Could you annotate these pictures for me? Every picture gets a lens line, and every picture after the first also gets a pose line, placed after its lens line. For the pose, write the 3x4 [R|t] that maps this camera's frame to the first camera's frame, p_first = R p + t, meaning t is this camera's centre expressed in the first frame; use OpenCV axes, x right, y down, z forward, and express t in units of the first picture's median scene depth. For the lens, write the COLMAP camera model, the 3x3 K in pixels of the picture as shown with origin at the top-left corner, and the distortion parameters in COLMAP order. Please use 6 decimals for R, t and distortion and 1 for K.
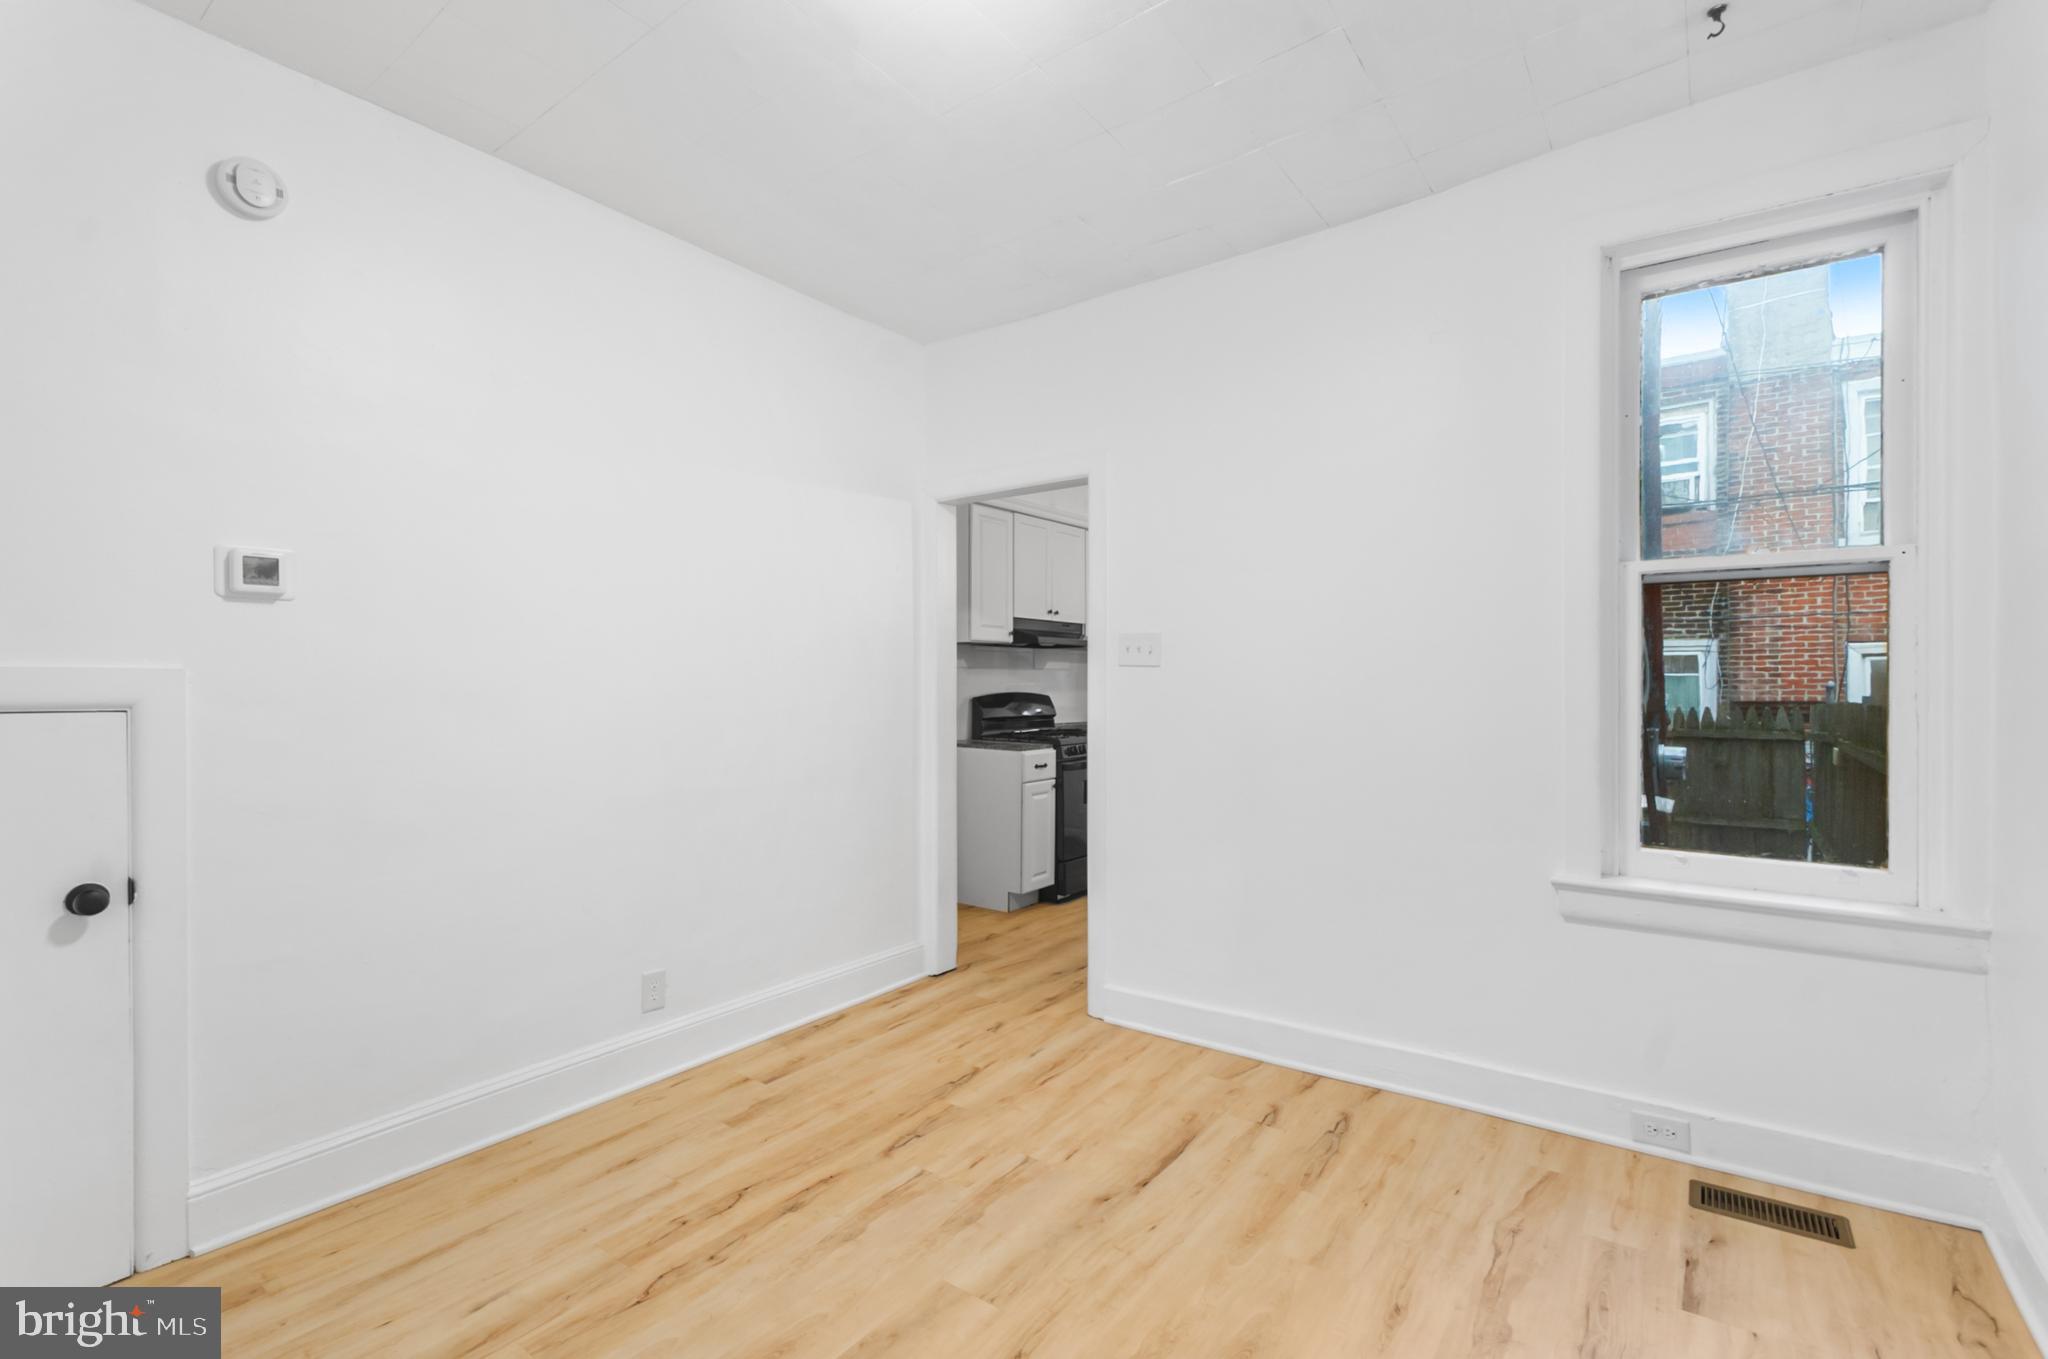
lens RADIAL K [[848.2, 0, 1079.3], [0, 848.2, 683.8], [0, 0, 1]] dist [0.002339, 0.000240]
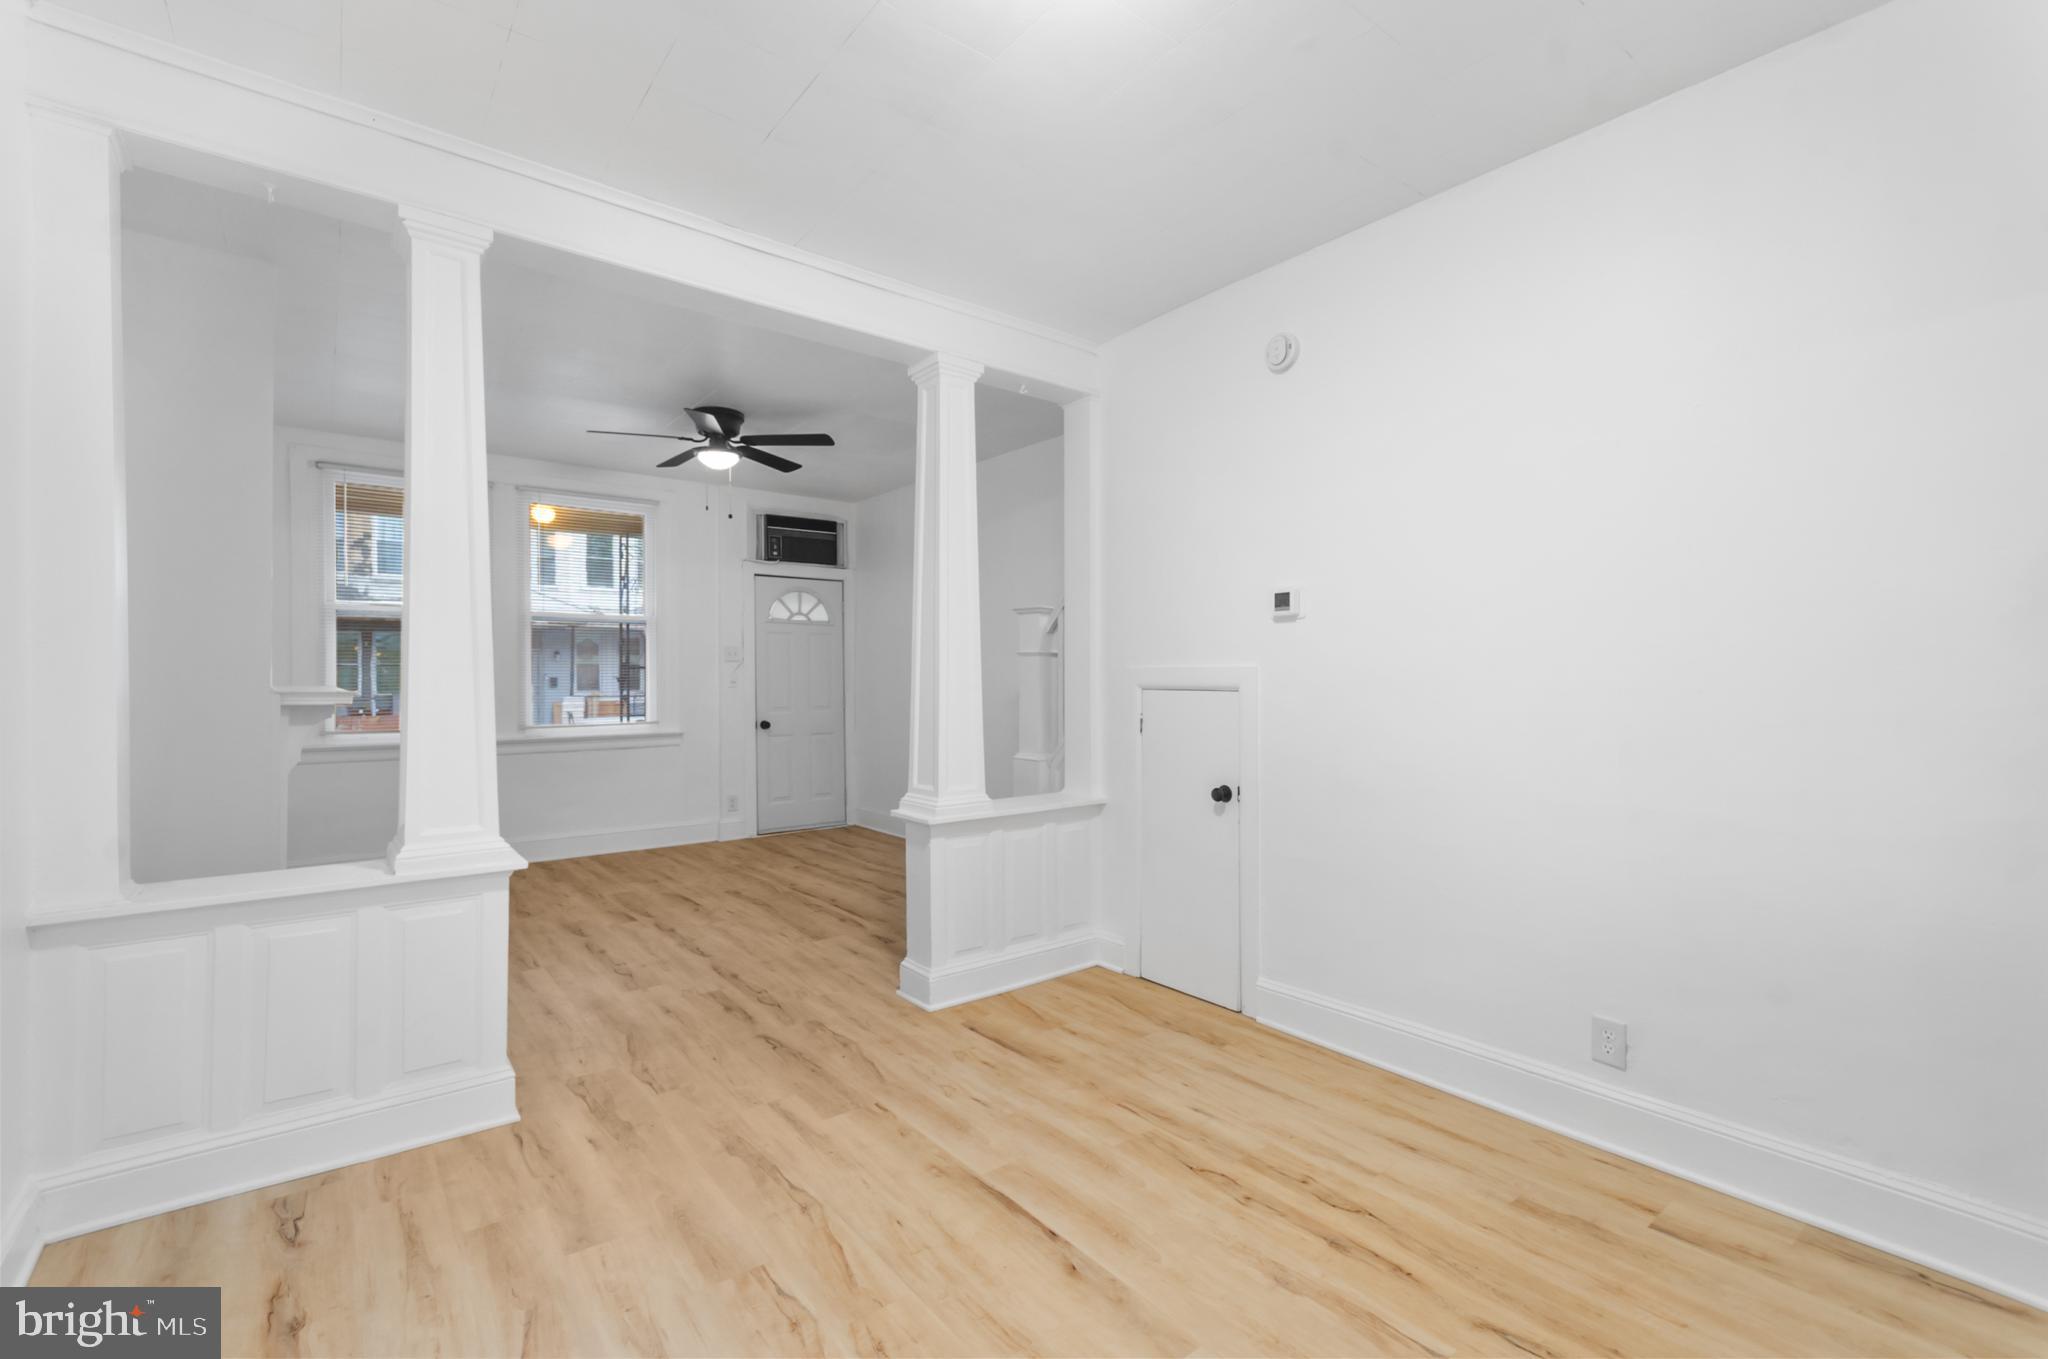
lens RADIAL K [[897.4, 0, 1017.2], [0, 897.4, 682.6], [0, 0, 1]] dist [0.003603, 0.000144]
pose [[-0.270117, 0.009553, -0.962780, 0.521731], [0.004774, 0.999952, 0.008583, -0.001585], [0.962816, -0.002278, -0.270150, 0.705409]]
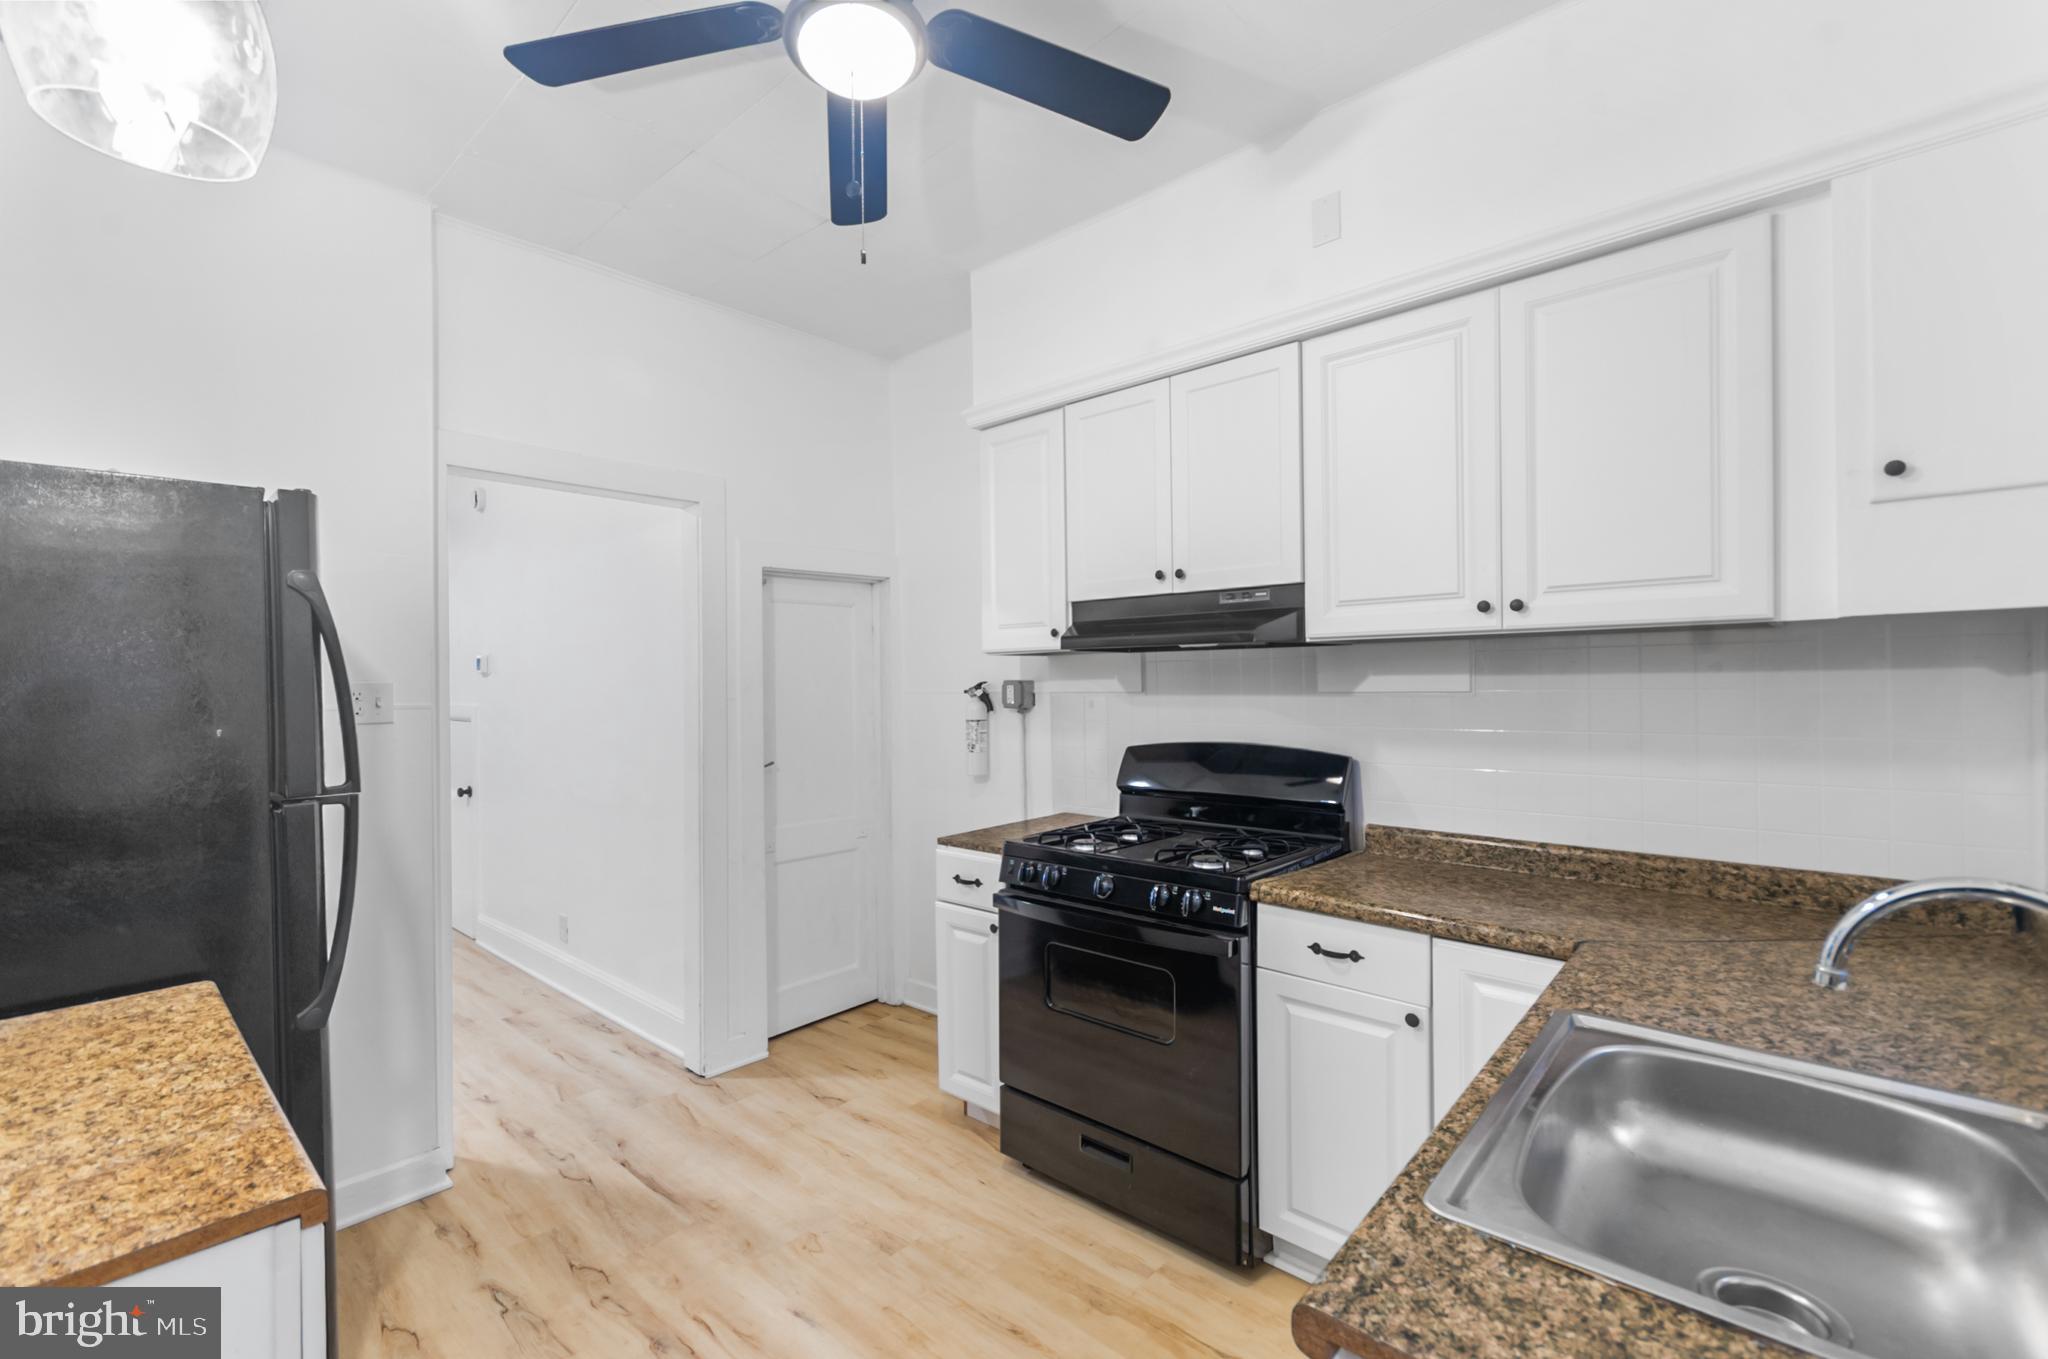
lens RADIAL K [[897.4, 0, 1017.2], [0, 897.4, 682.6], [0, 0, 1]] dist [0.003603, 0.000144]
pose [[-0.118594, 0.007648, -0.992913, 0.963469], [0.012073, 0.999908, 0.006260, -0.061980], [0.992869, -0.011245, -0.118675, 2.025461]]
